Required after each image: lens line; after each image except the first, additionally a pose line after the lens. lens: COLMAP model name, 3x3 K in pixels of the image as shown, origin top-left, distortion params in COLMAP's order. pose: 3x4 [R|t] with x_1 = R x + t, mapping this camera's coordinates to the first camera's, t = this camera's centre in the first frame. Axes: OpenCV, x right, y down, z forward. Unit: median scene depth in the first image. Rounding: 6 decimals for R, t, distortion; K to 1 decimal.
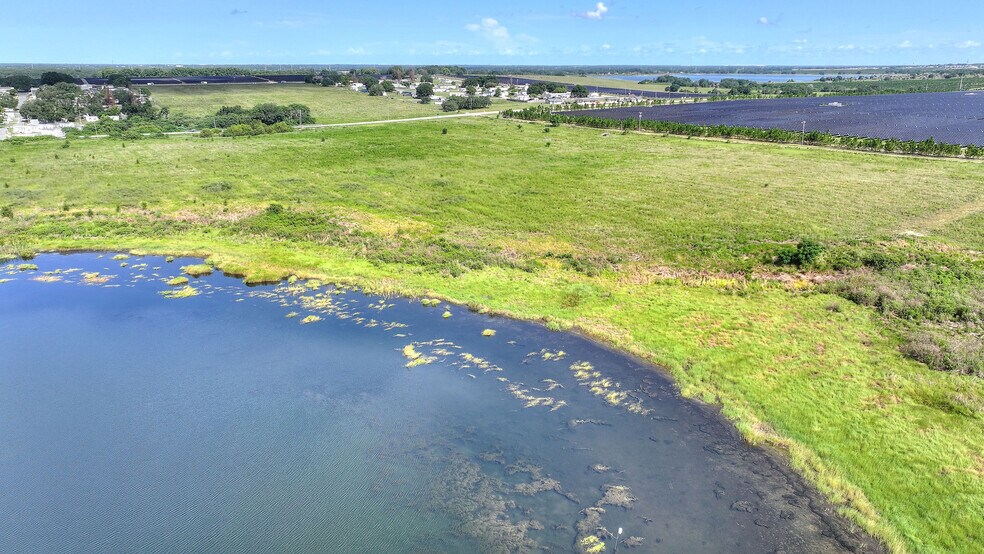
lens RADIAL K [[686.6, 0, 495.4], [0, 686.6, 280.4], [0, 0, 1]] dist [-0.003572, 0.019248]
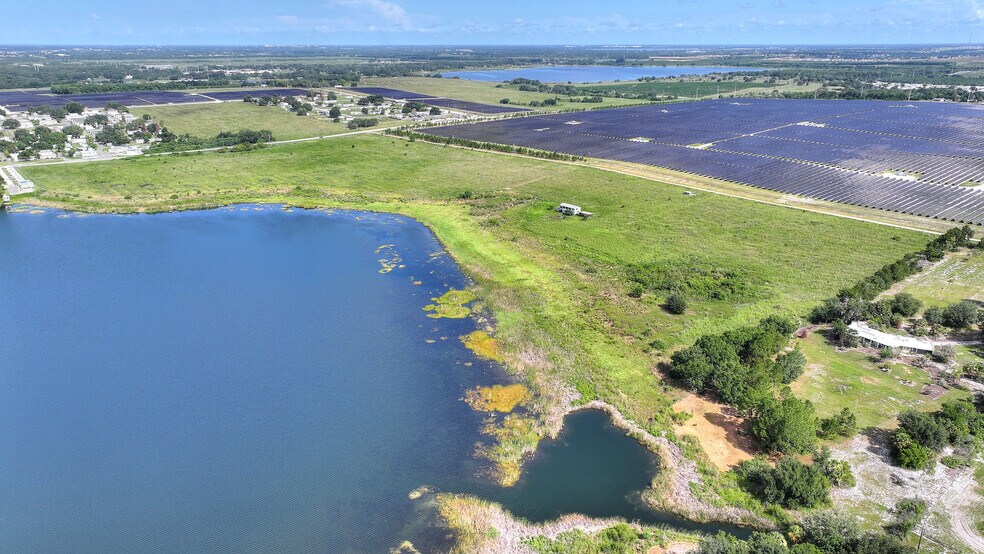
lens RADIAL K [[686.6, 0, 495.0], [0, 686.6, 273.8], [0, 0, 1]] dist [-0.003572, 0.019248]
pose [[0.988809, -0.048706, 0.141012, 0.029347], [0.045717, 0.998657, 0.024362, 0.108350], [-0.142009, -0.017643, 0.989708, -0.952679]]
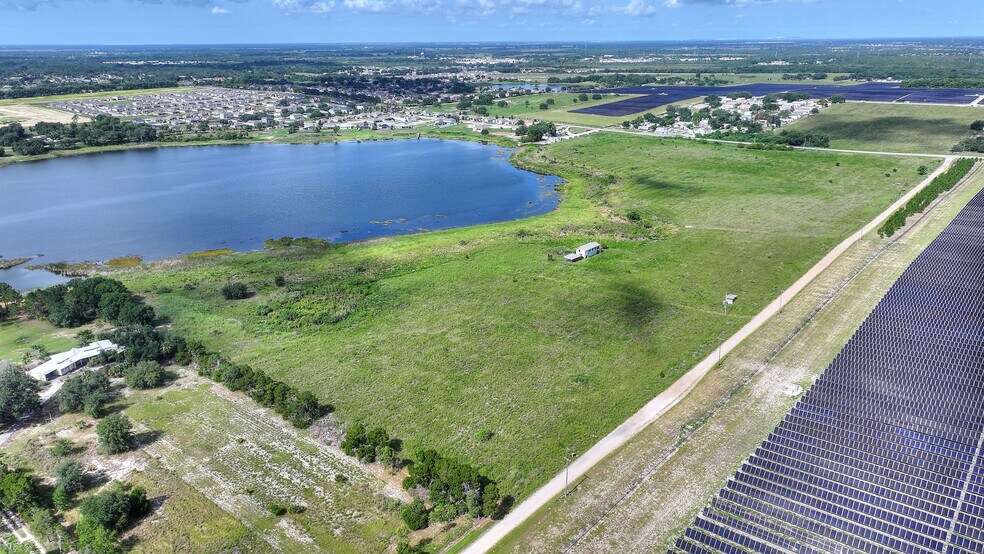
lens RADIAL K [[686.6, 0, 493.1], [0, 686.6, 281.0], [0, 0, 1]] dist [-0.003572, 0.019248]
pose [[0.314760, 0.313680, -0.895841, 1.157912], [-0.277880, 0.932915, 0.229027, -0.110627], [0.907584, 0.176847, 0.380809, -0.251378]]
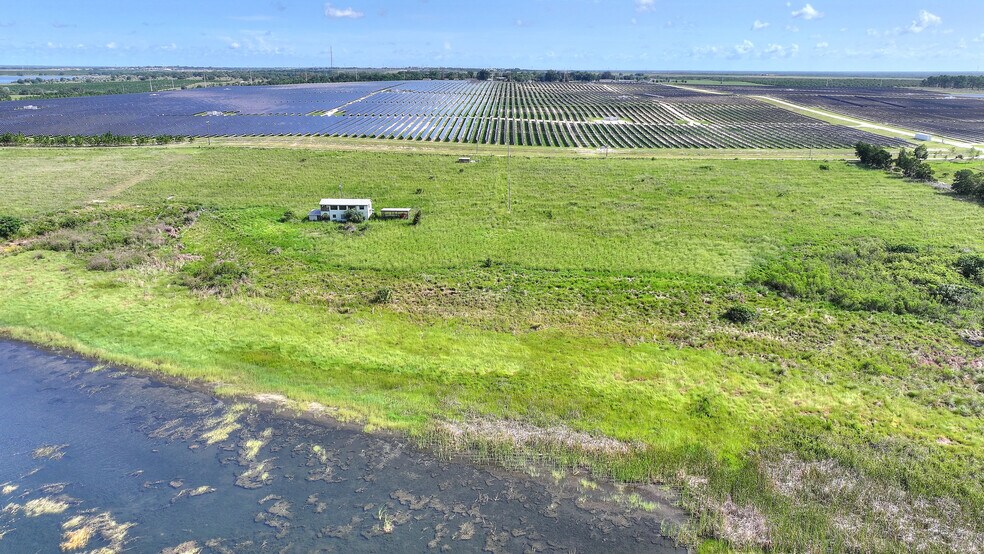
lens RADIAL K [[686.6, 0, 494.6], [0, 686.6, 279.6], [0, 0, 1]] dist [-0.003572, 0.019248]
pose [[0.534275, -0.245575, 0.808853, -0.045519], [0.247322, 0.960412, 0.128225, 0.042638], [-0.808321, 0.131540, 0.573860, -0.165581]]
